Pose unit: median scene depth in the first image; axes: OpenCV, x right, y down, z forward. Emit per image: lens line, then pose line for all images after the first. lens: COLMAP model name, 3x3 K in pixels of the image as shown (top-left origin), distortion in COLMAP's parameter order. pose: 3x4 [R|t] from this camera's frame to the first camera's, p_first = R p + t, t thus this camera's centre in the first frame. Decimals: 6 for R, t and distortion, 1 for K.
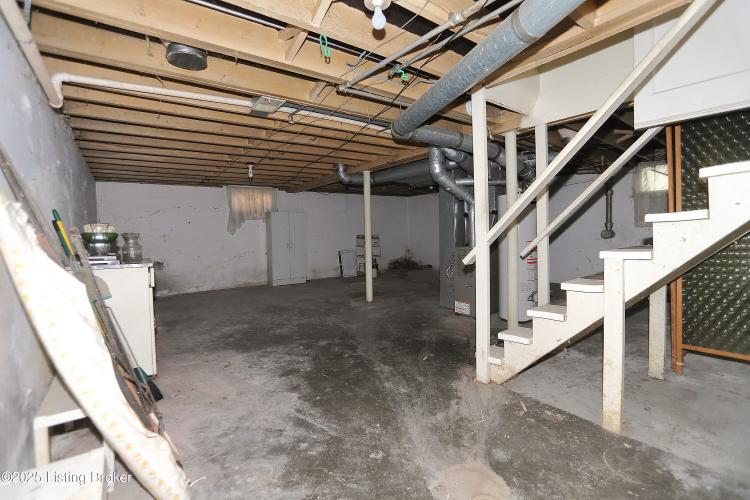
lens RADIAL K [[342.0, 0, 374.4], [0, 342.0, 246.0], [0, 0, 1]] dist [-0.073760, 0.031367]
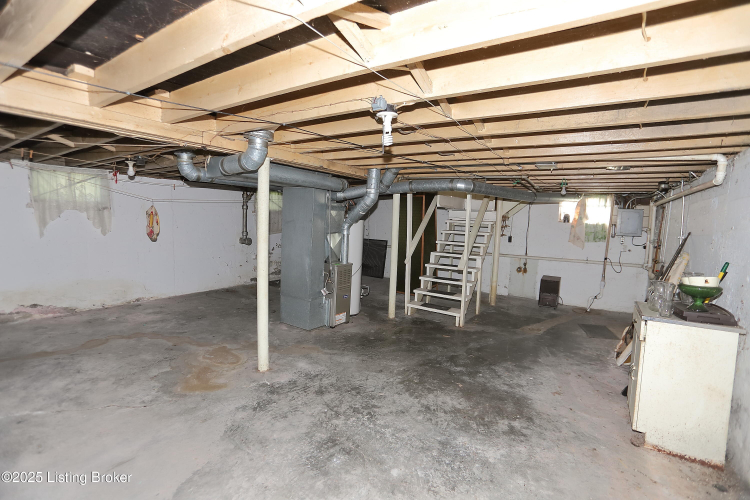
lens RADIAL K [[342.0, 0, 374.4], [0, 342.0, 246.0], [0, 0, 1]] dist [-0.073760, 0.031367]
pose [[-0.342844, -0.058141, 0.937591, -1.080770], [0.008915, 0.997837, 0.065137, -0.167401], [-0.939350, 0.030691, -0.341584, 1.701090]]
